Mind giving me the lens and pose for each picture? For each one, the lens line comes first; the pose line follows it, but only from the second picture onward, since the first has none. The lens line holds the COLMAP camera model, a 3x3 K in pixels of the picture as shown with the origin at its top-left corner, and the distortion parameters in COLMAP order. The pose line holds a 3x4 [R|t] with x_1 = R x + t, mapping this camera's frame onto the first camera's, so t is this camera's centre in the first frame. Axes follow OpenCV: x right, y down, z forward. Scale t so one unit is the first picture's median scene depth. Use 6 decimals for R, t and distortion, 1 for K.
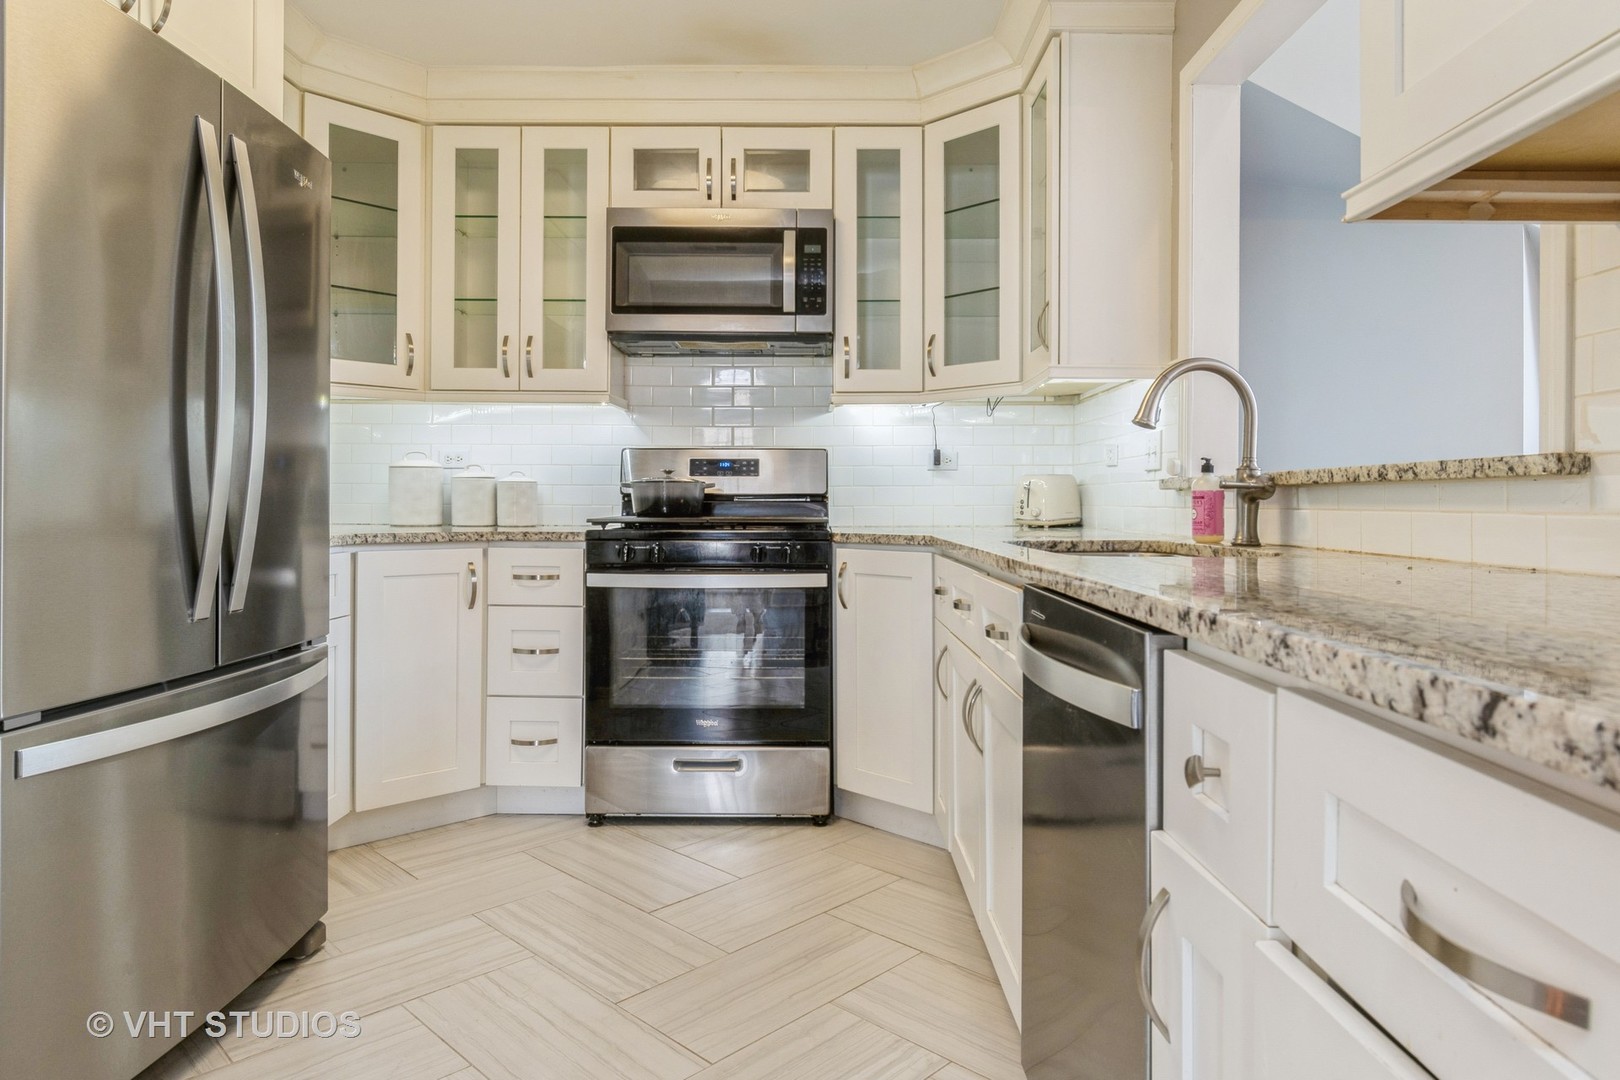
lens RADIAL K [[996.6, 0, 811.3], [0, 996.6, 492.8], [0, 0, 1]] dist [0.004341, -0.001790]
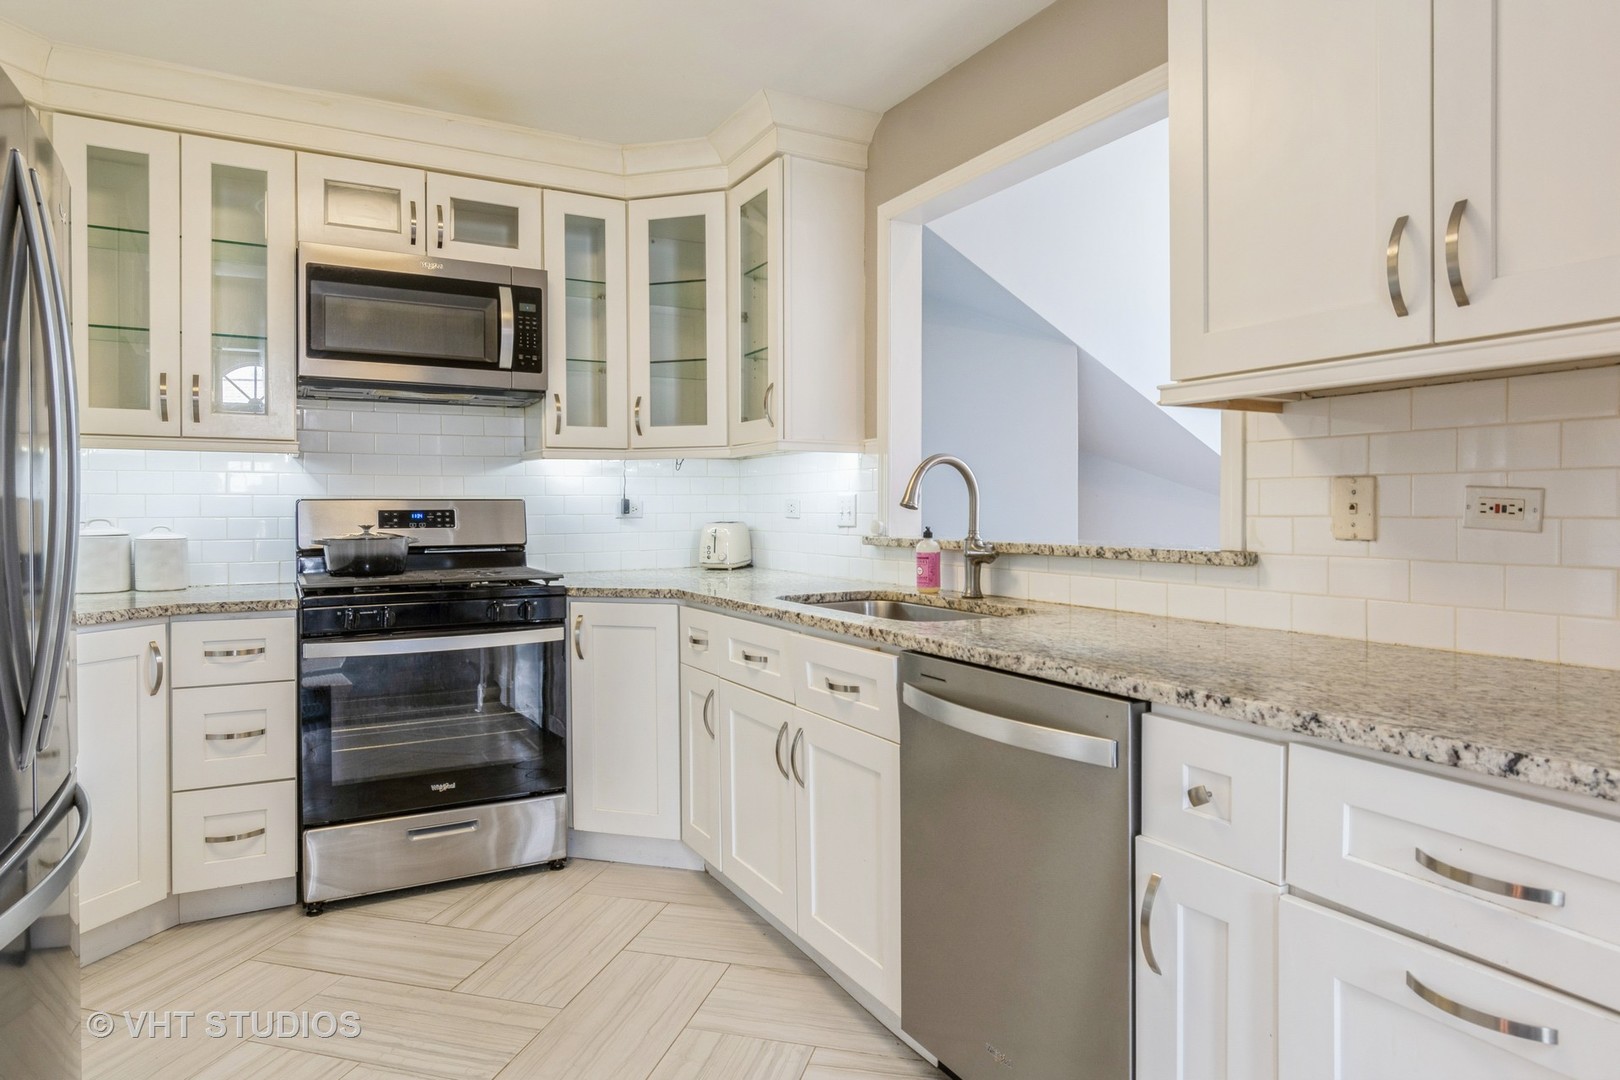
lens RADIAL K [[961.5, 0, 807.2], [0, 961.5, 509.0], [0, 0, 1]] dist [-0.004362, -0.003364]
pose [[0.873390, -0.007563, 0.486963, -0.248426], [0.002377, 0.999934, 0.011266, -0.052654], [-0.487016, -0.008683, 0.873350, 0.000431]]
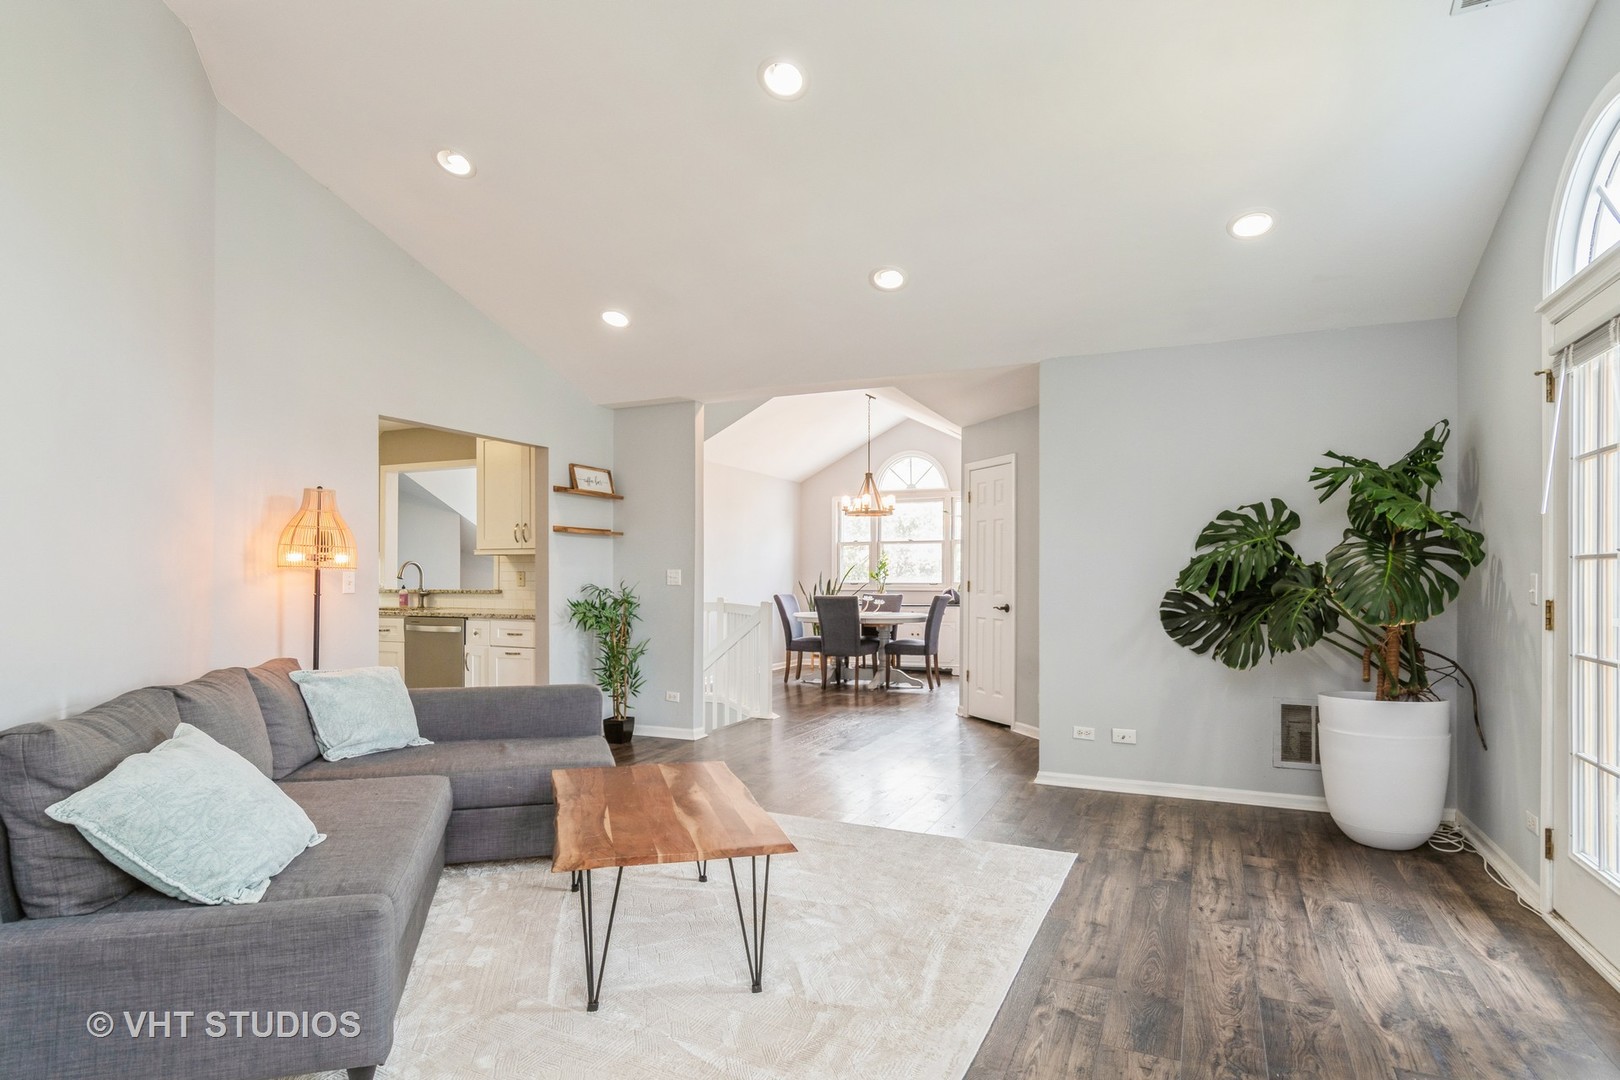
lens RADIAL K [[869.7, 0, 810.2], [0, 869.7, 571.6], [0, 0, 1]] dist [-0.001117, -0.000384]
pose [[0.409035, 0.002020, 0.912516, -1.438613], [-0.007770, 0.999969, 0.001270, -0.074268], [-0.912485, -0.007610, 0.409038, -1.269324]]
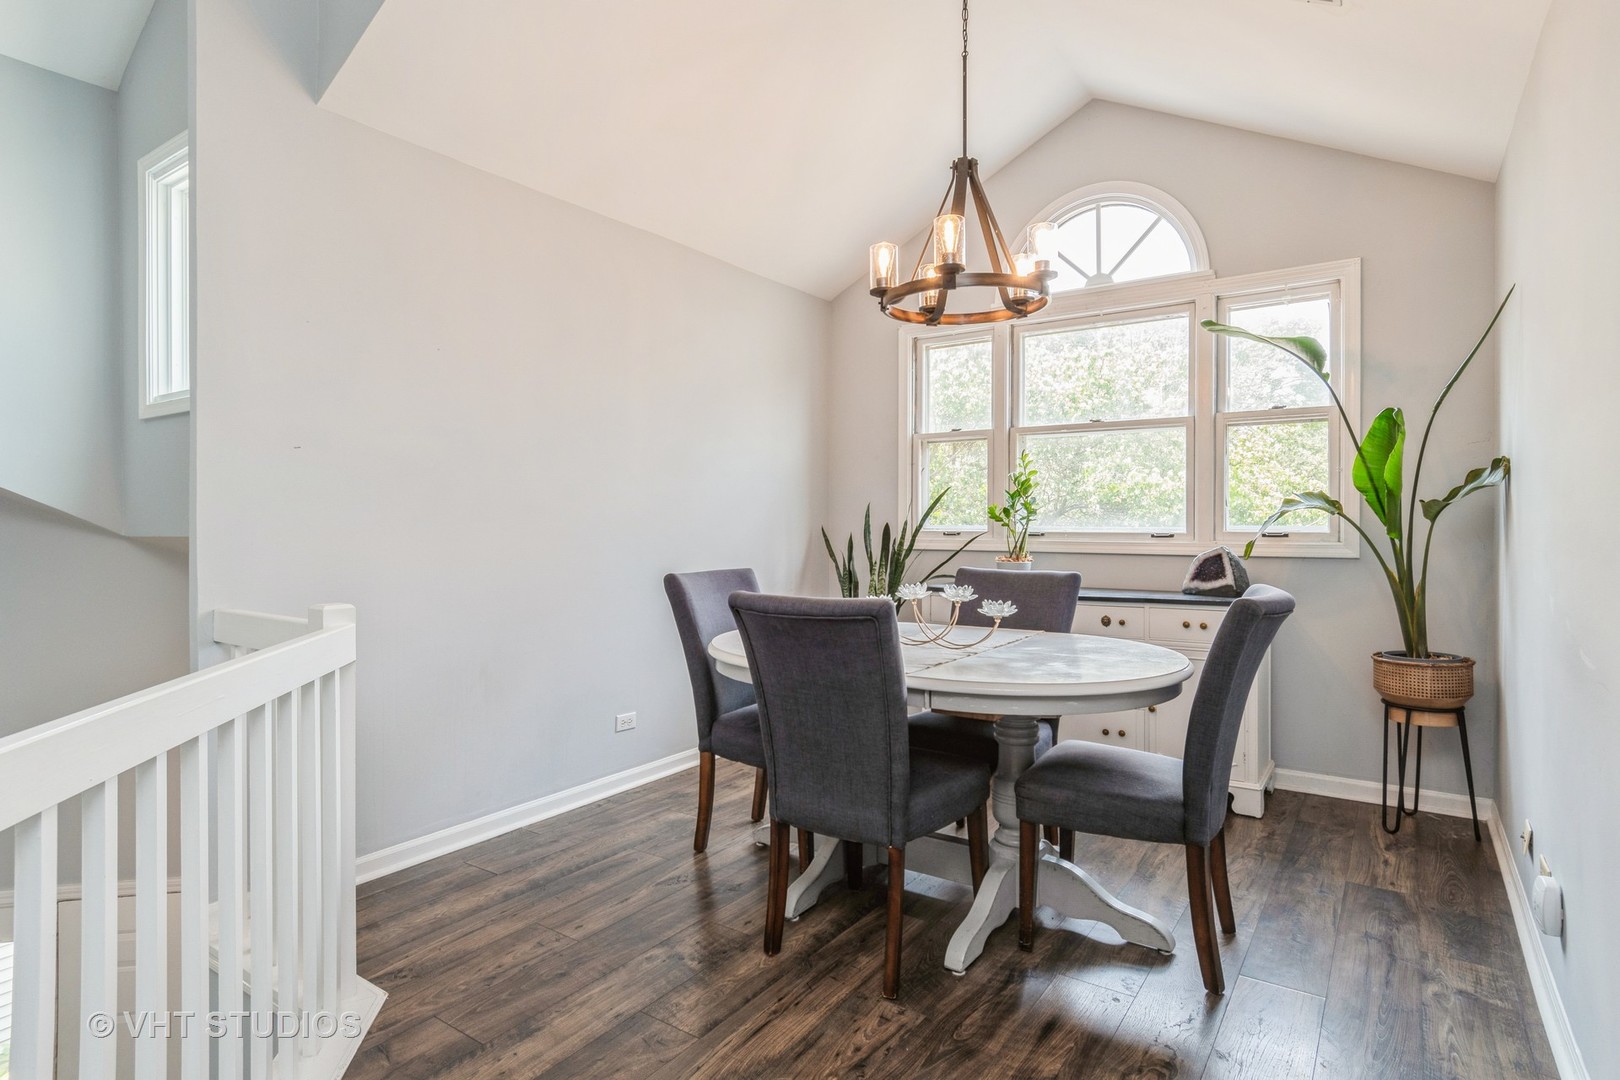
lens RADIAL K [[847.3, 0, 810.0], [0, 847.3, 540.0], [0, 0, 1]] dist [0.001915, 0.000295]
pose [[0.564291, -0.022730, 0.825263, 0.673228], [-0.001587, 0.999589, 0.028617, -0.052501], [-0.825575, -0.017458, 0.564023, -0.550979]]
